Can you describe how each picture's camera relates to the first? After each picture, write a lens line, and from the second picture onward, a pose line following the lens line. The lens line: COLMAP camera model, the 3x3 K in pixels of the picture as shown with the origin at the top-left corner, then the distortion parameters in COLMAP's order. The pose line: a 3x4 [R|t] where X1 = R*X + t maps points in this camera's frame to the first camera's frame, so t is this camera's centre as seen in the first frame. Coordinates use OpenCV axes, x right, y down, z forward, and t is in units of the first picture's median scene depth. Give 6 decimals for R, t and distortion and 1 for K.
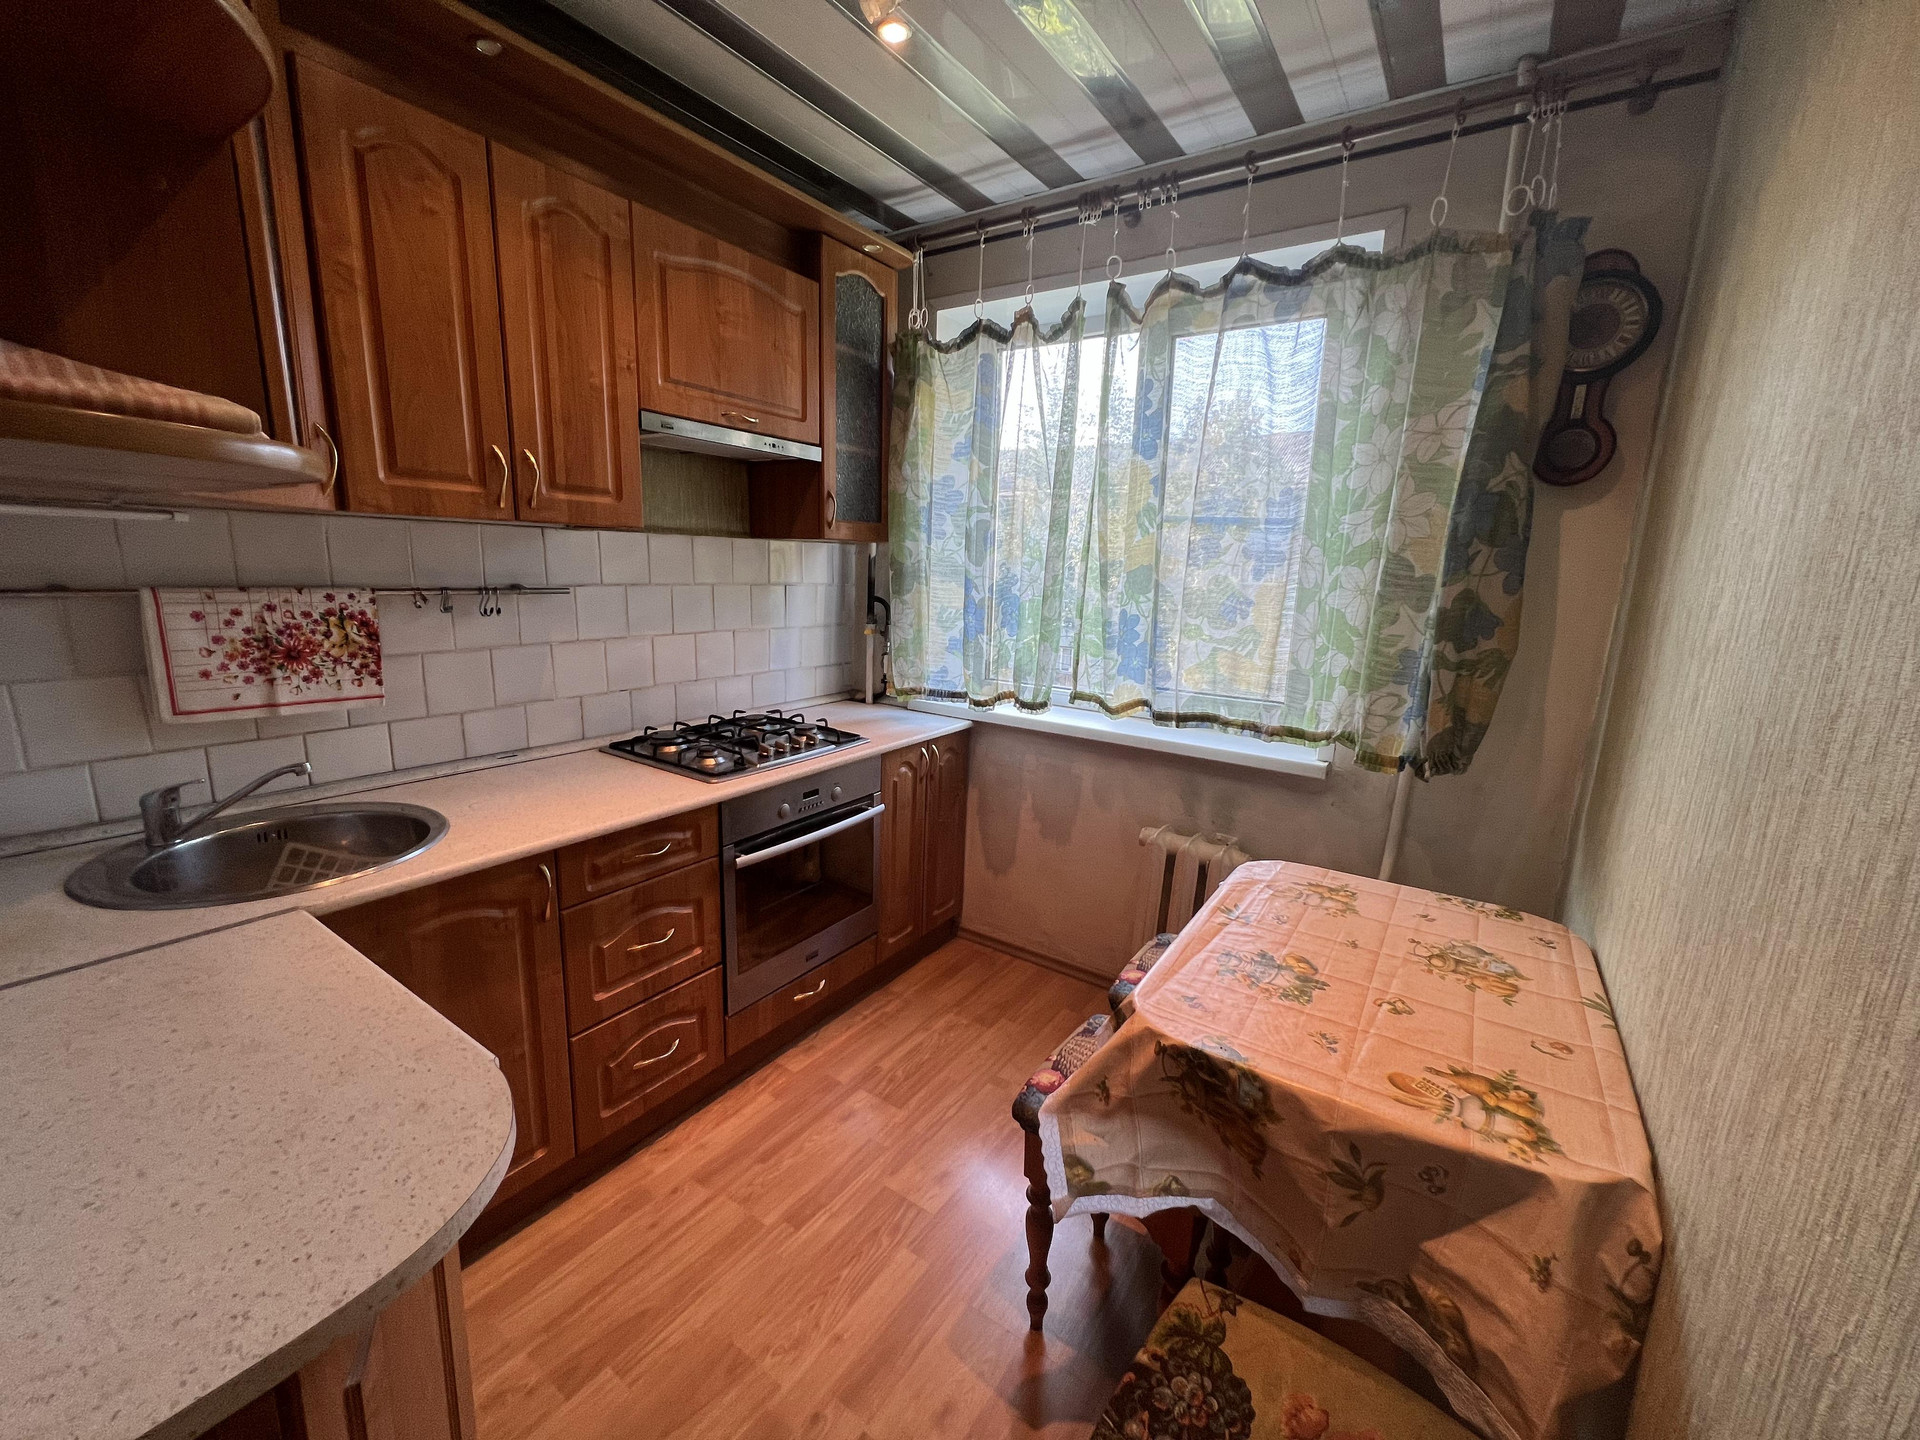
lens RADIAL K [[761.4, 0, 958.9], [0, 761.4, 713.1], [0, 0, 1]] dist [-0.002793, 0.000475]
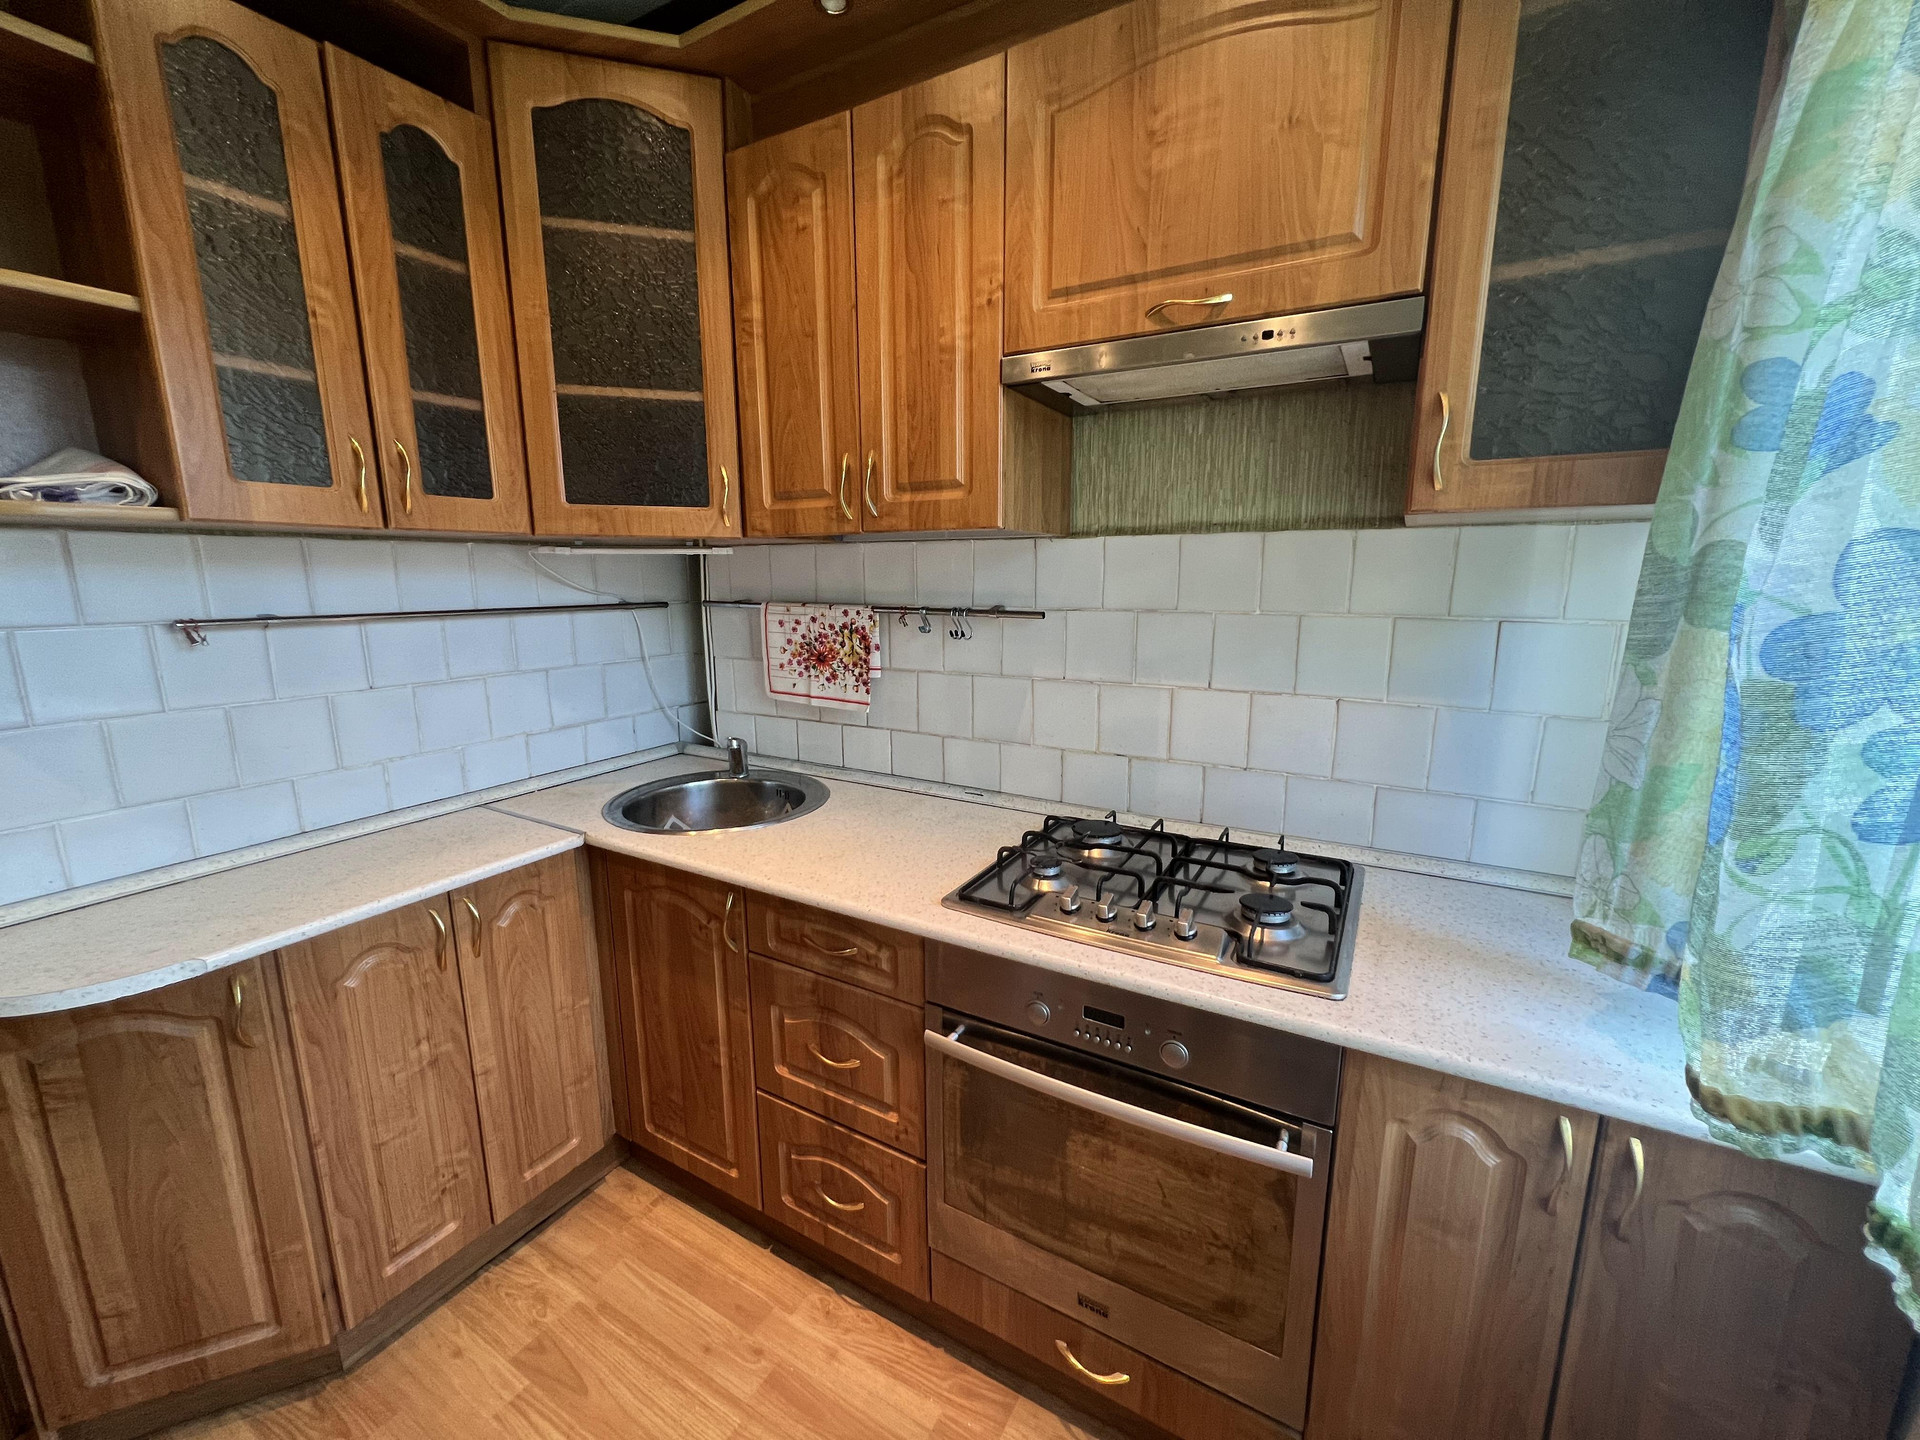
lens RADIAL K [[761.4, 0, 969.5], [0, 761.4, 718.5], [0, 0, 1]] dist [-0.002793, 0.000475]
pose [[0.083485, 0.150303, -0.985109, 0.352471], [-0.191091, 0.972628, 0.132205, -0.181303], [0.978016, 0.177209, 0.109922, 1.061004]]
